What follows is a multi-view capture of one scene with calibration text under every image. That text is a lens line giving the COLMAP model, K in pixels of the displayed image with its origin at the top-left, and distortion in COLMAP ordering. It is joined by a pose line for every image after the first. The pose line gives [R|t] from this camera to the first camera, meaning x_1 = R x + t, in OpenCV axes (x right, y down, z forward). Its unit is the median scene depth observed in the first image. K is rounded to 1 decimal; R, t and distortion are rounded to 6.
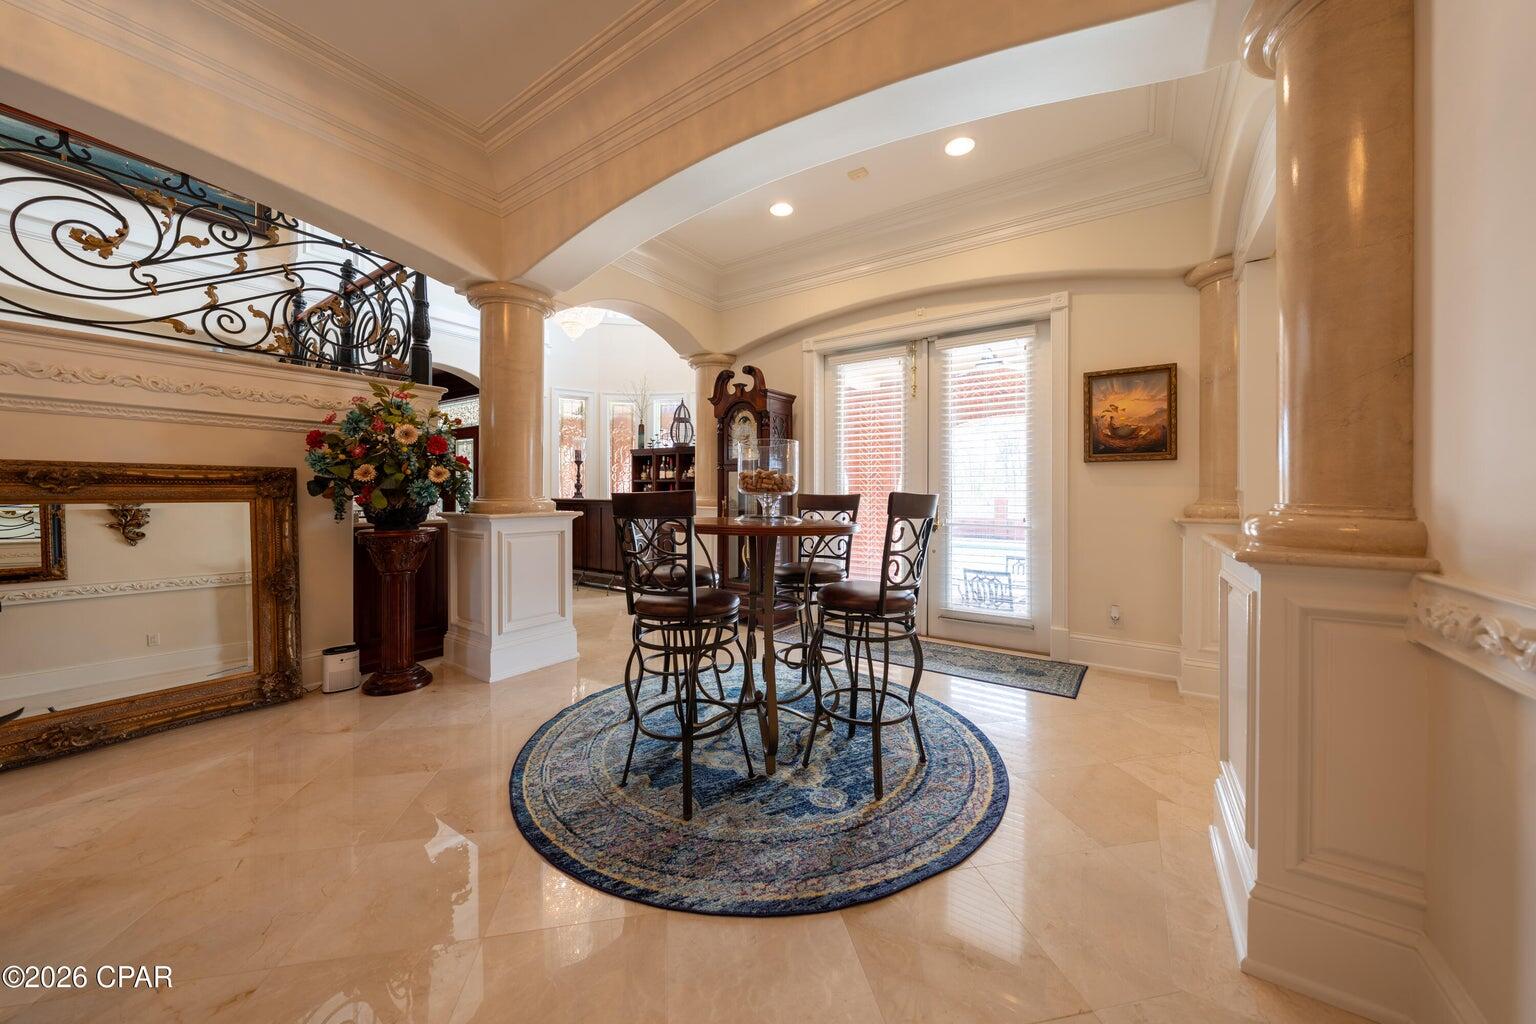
lens RADIAL K [[529.9, 0, 767.7], [0, 529.9, 499.6], [0, 0, 1]] dist [-0.001091, 0.000000]
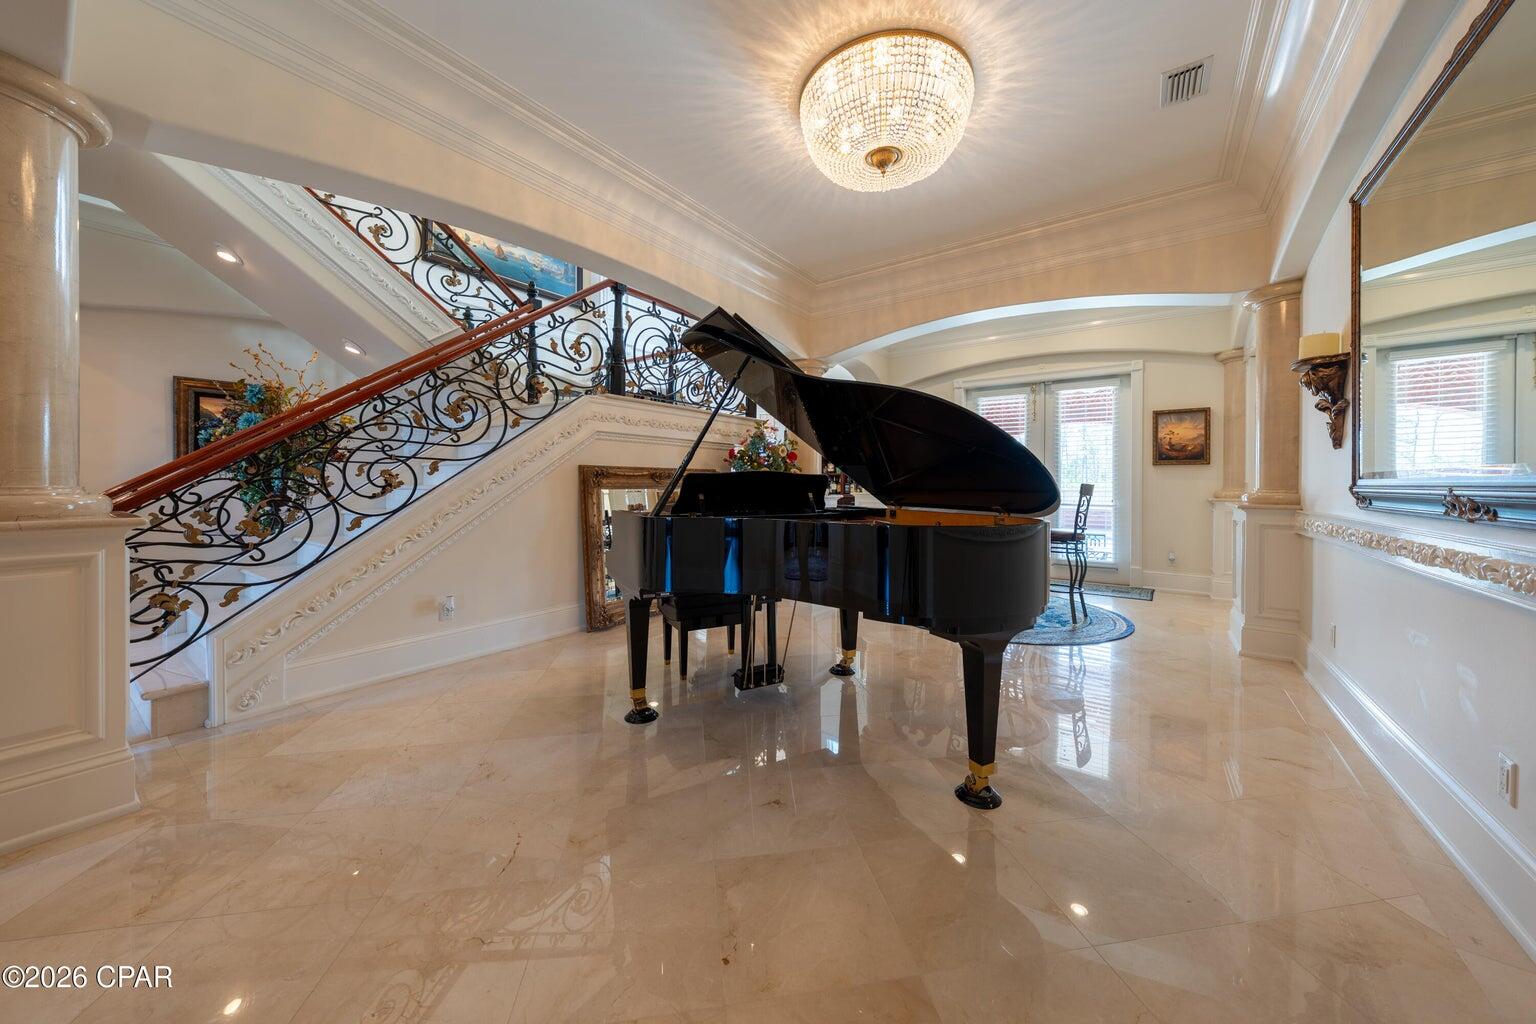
lens RADIAL K [[529.9, 0, 786.2], [0, 529.9, 494.1], [0, 0, 1]] dist [-0.001091, 0.000000]
pose [[0.999995, 0.001076, -0.002921, -0.565148], [-0.001056, 0.999977, 0.006773, 0.009315], [0.002928, -0.006770, 0.999973, -0.682858]]
